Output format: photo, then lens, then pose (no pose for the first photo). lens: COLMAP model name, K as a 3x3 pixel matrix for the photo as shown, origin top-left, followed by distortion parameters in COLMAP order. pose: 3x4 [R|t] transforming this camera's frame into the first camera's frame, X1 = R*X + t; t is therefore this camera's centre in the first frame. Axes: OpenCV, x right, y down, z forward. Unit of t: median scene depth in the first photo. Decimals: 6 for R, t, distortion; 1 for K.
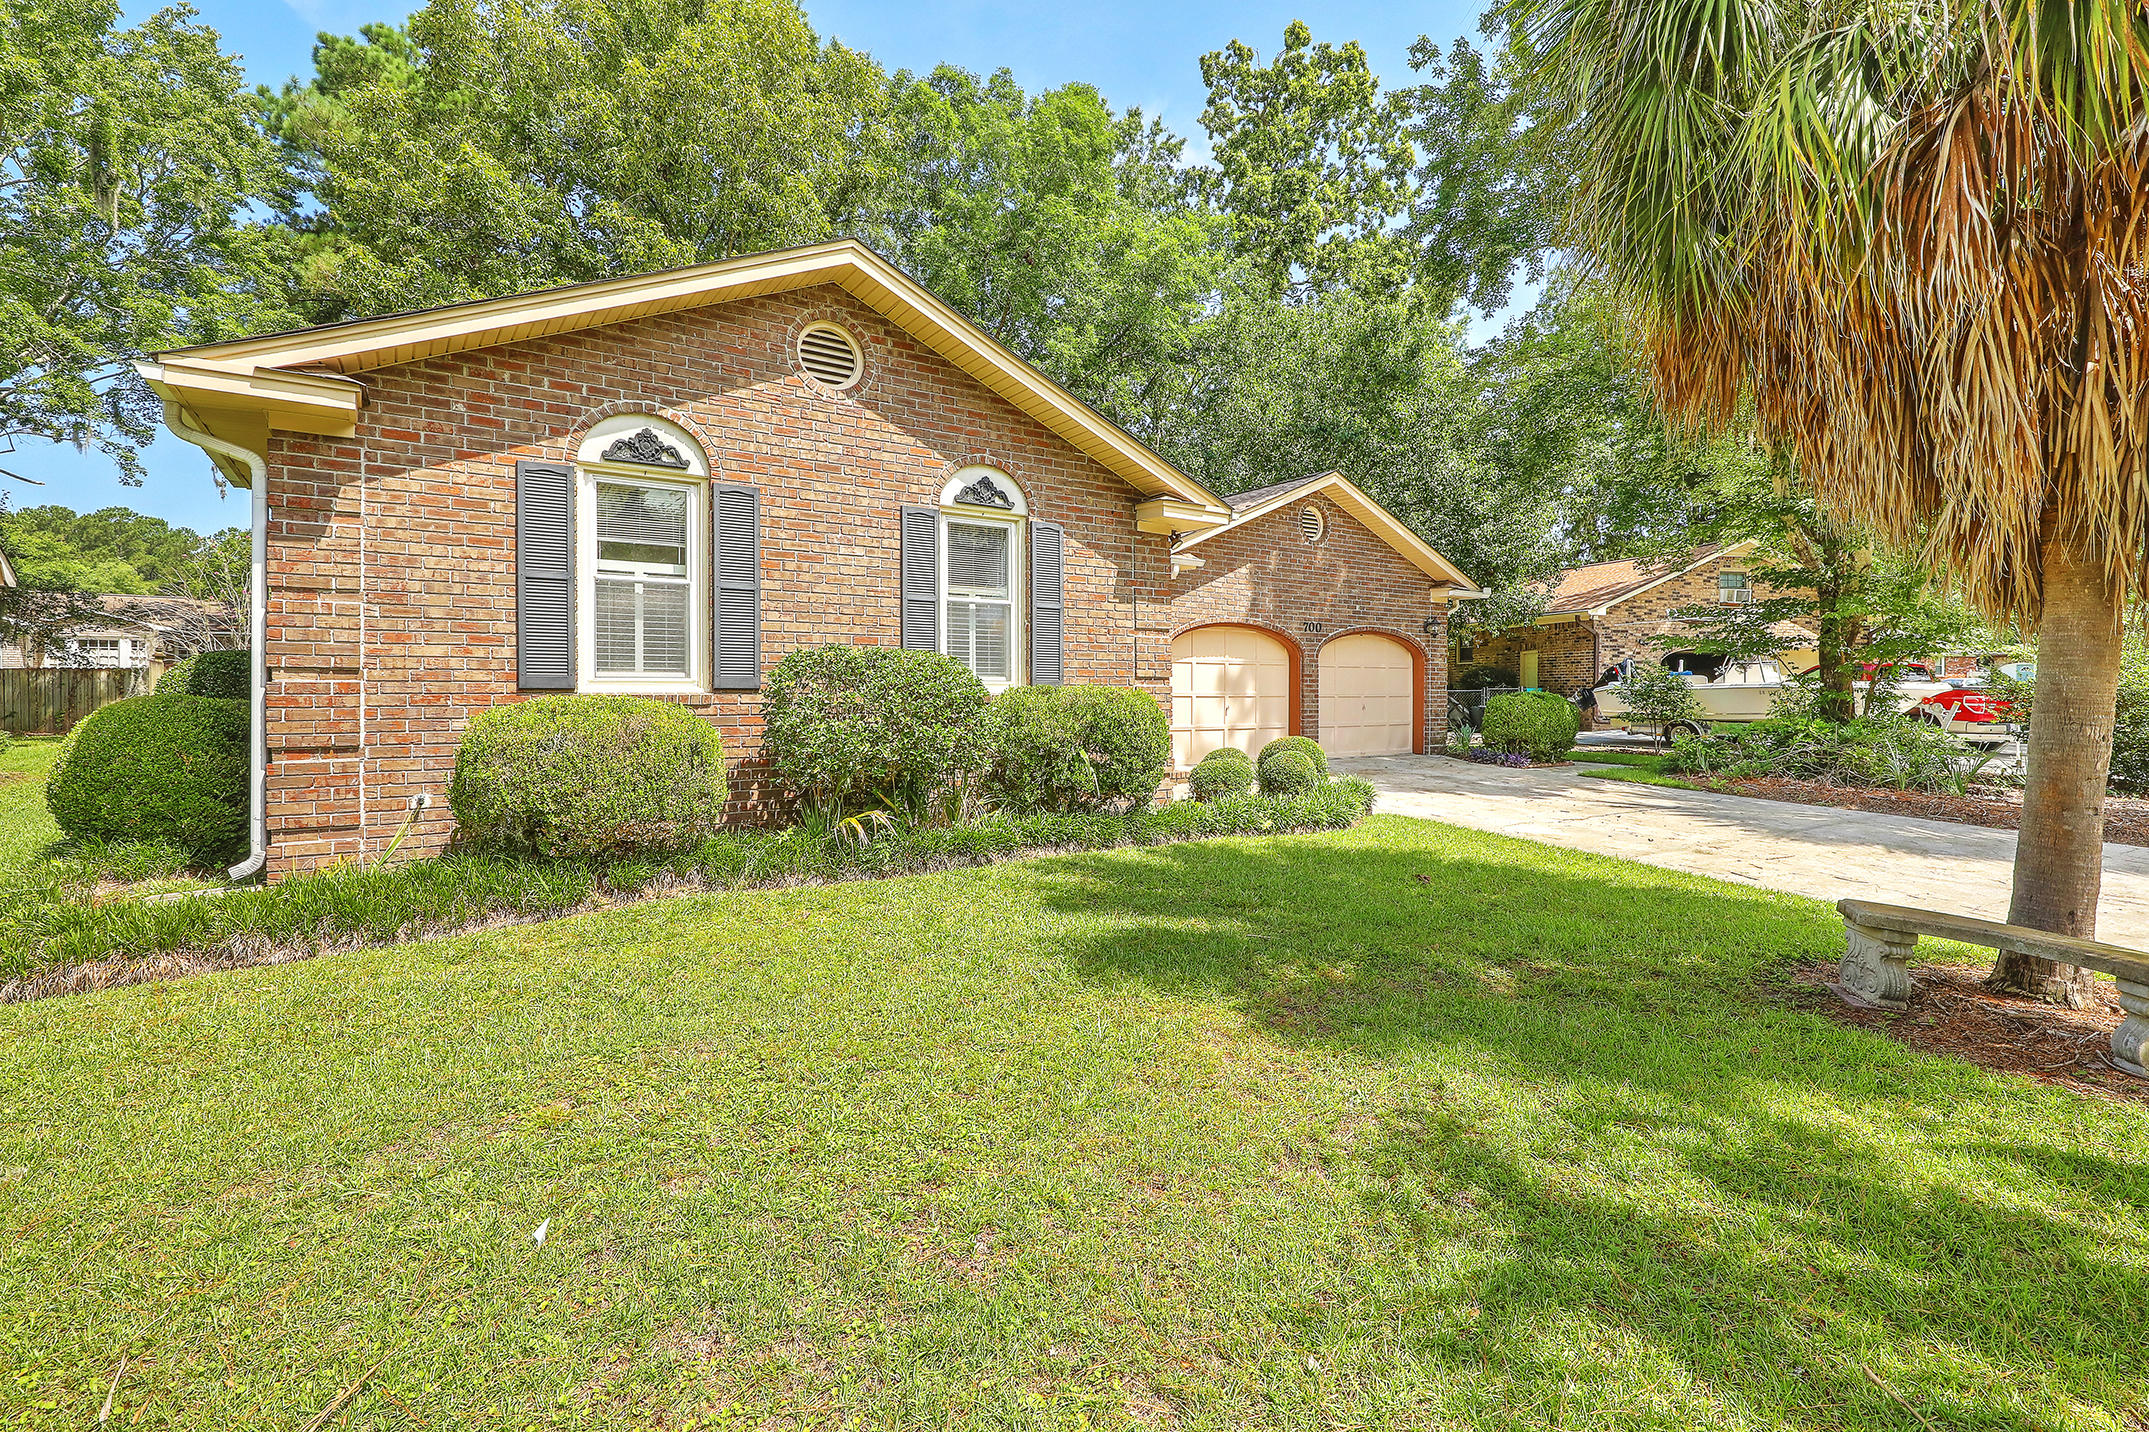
lens RADIAL K [[965.4, 0, 1080.2], [0, 965.4, 679.8], [0, 0, 1]] dist [0.001862, 0.000091]
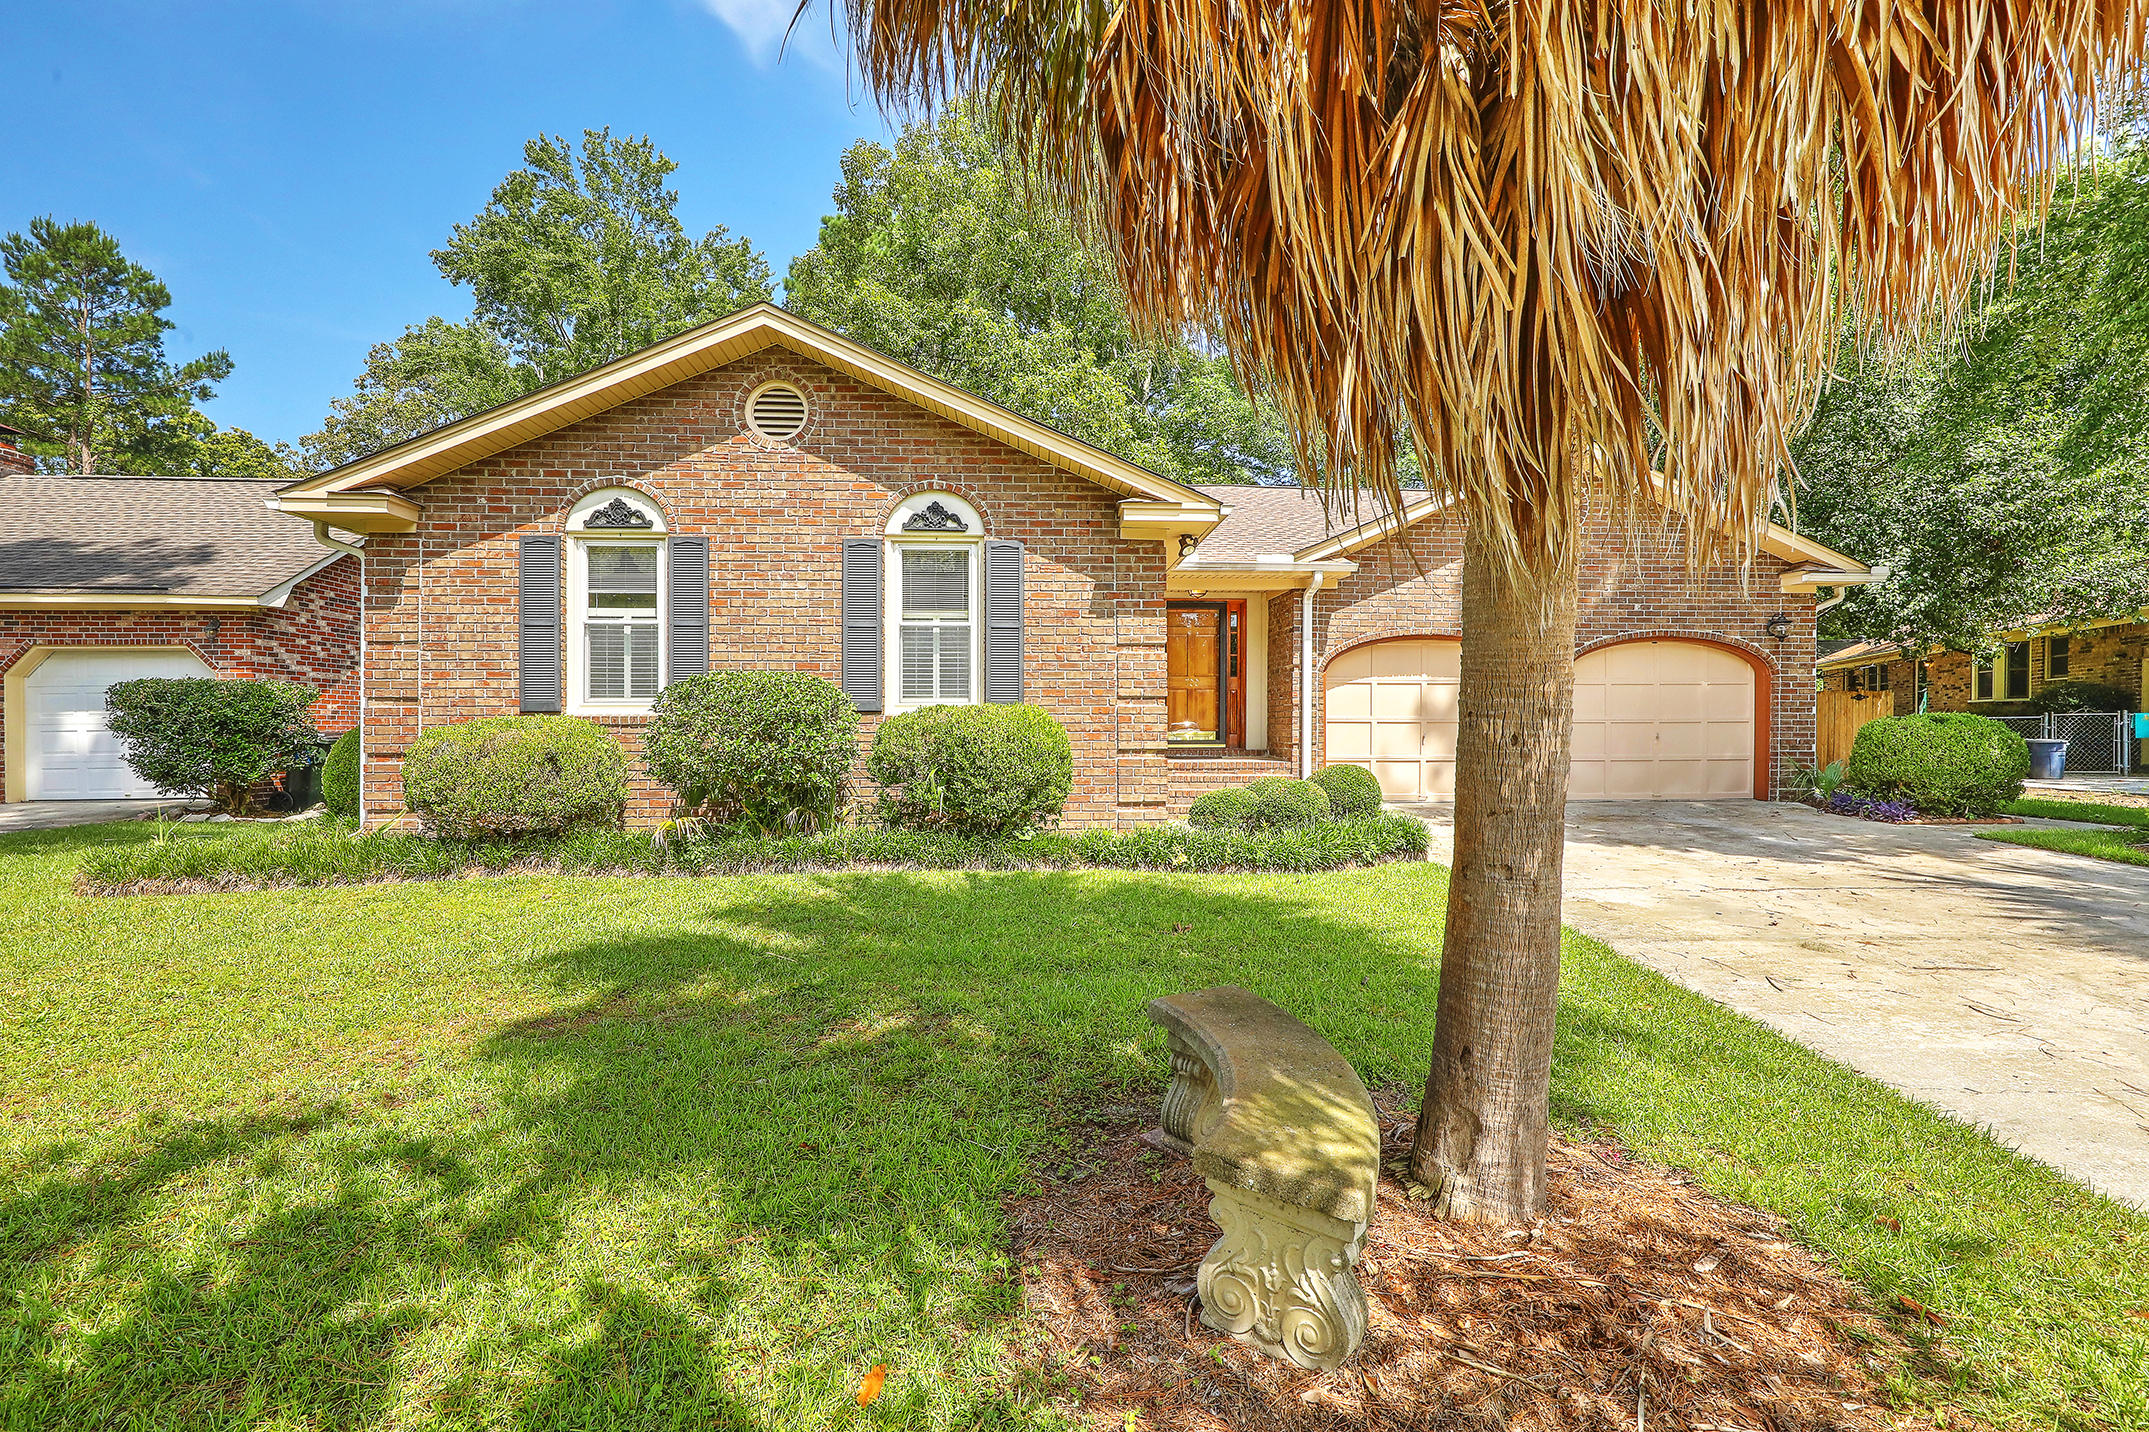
lens RADIAL K [[967.2, 0, 1082.1], [0, 967.2, 720.8], [0, 0, 1]] dist [-0.001940, -0.000490]
pose [[0.862550, -0.008702, -0.505896, 0.635235], [0.010193, 0.999948, 0.000180, 0.025371], [0.505868, -0.005312, 0.862594, 0.228812]]
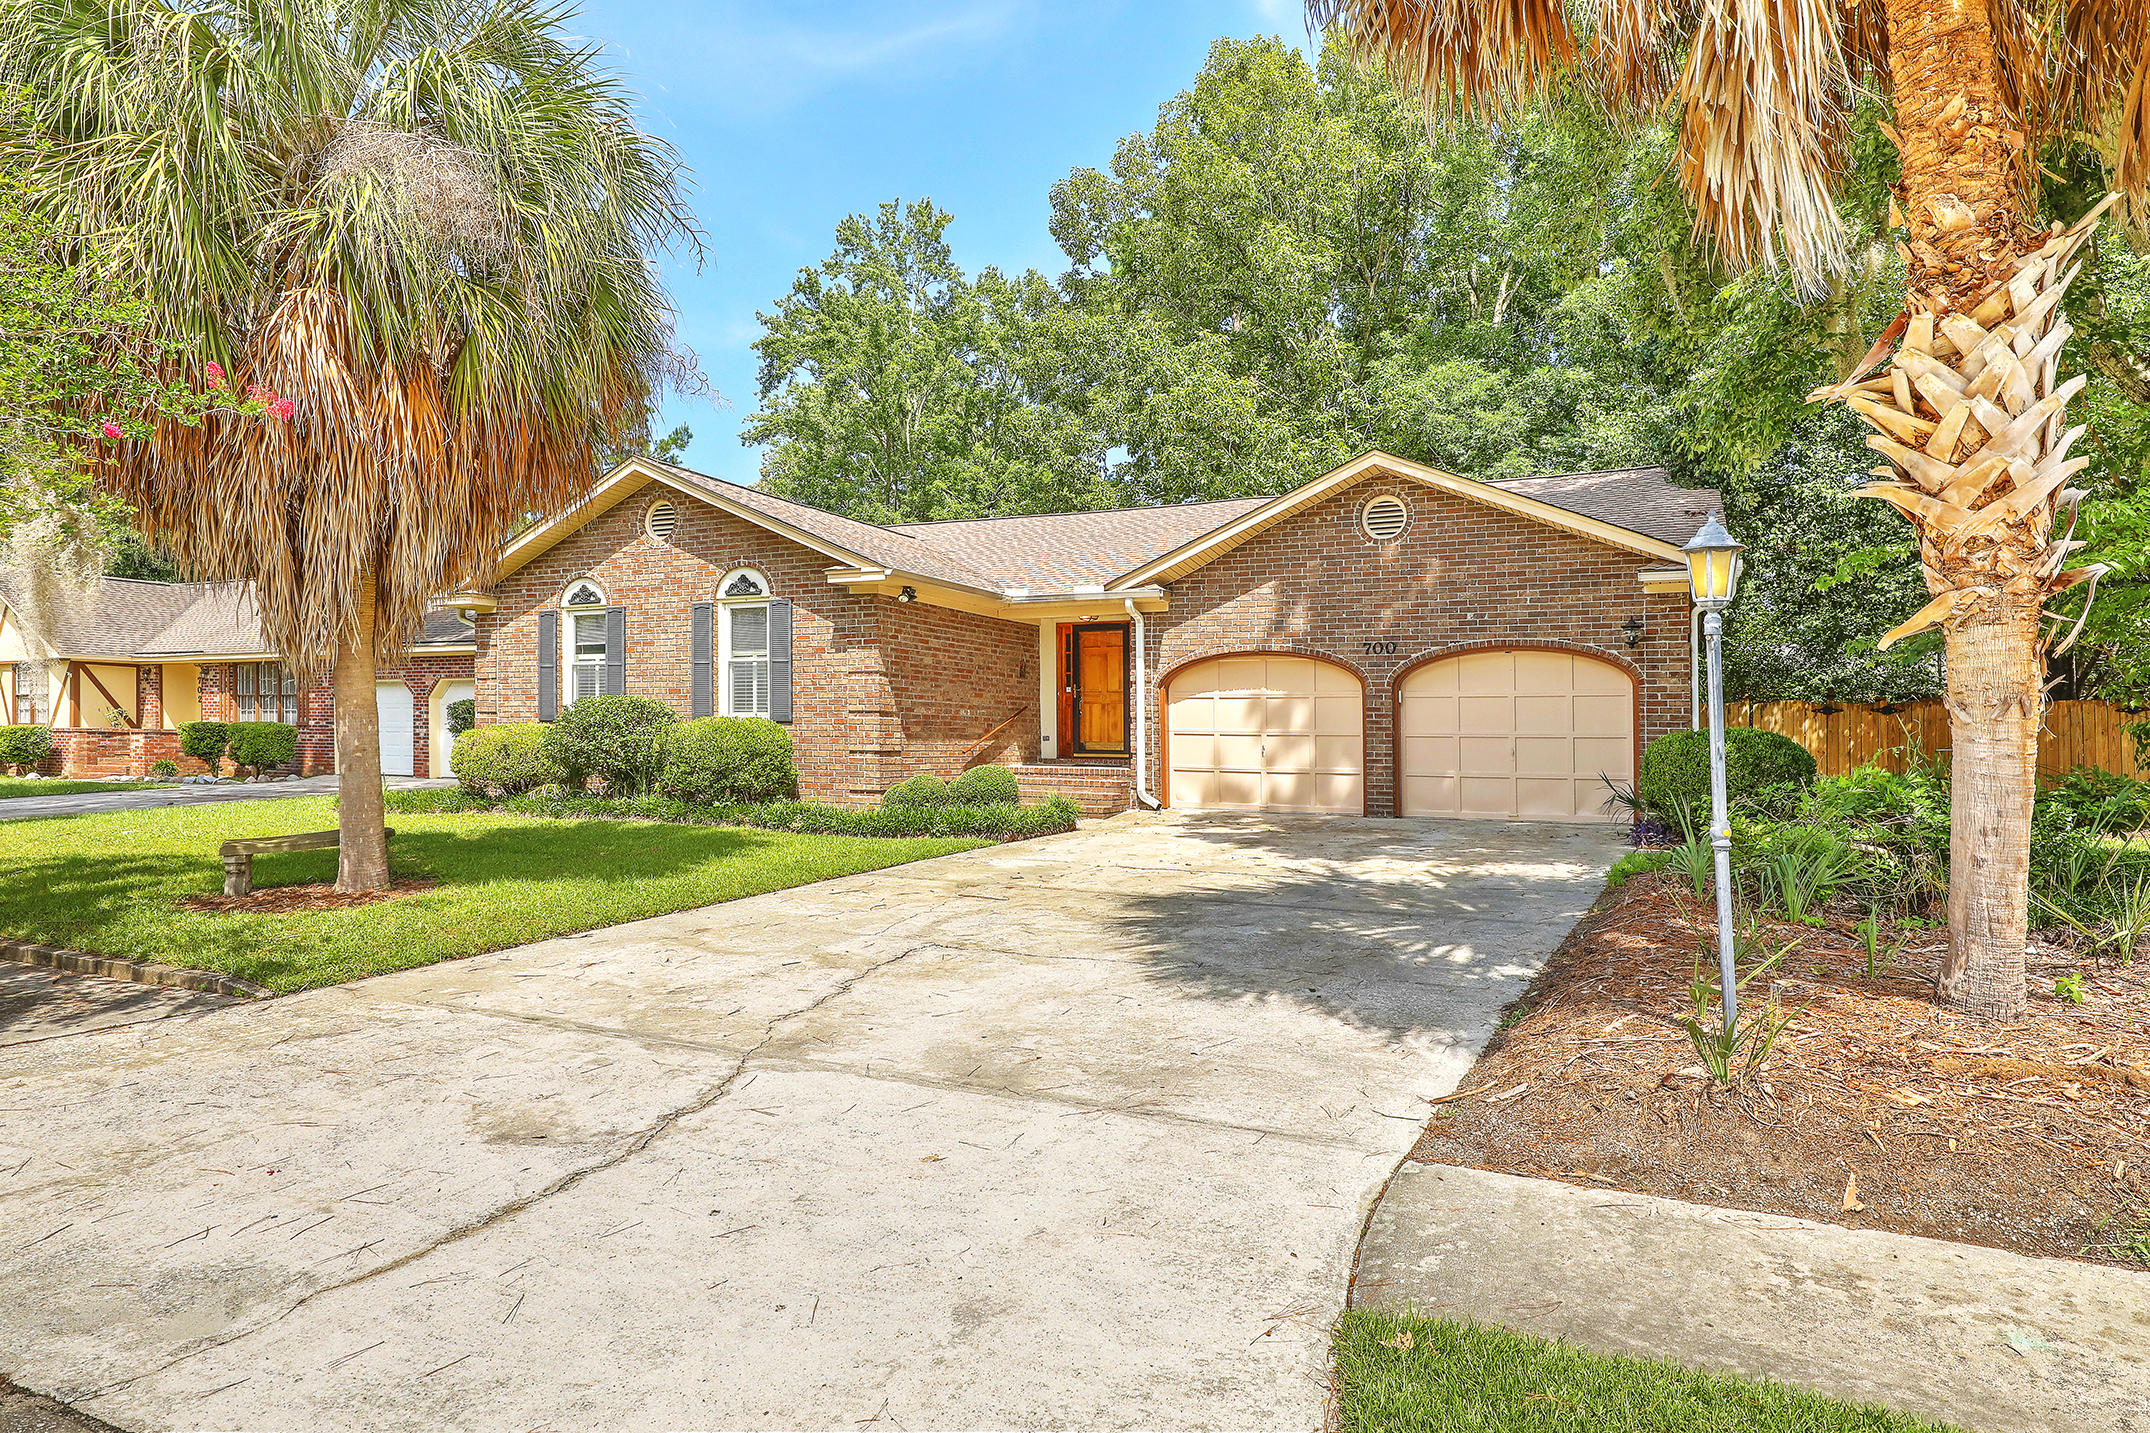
lens RADIAL K [[1197.8, 0, 1085.1], [0, 1197.8, 715.9], [0, 0, 1]] dist [0.004818, 0.000547]
pose [[0.514993, -0.017728, -0.857011, 1.971353], [-0.001208, 0.999770, -0.021407, 0.045980], [0.857193, 0.012060, 0.514854, 0.597435]]
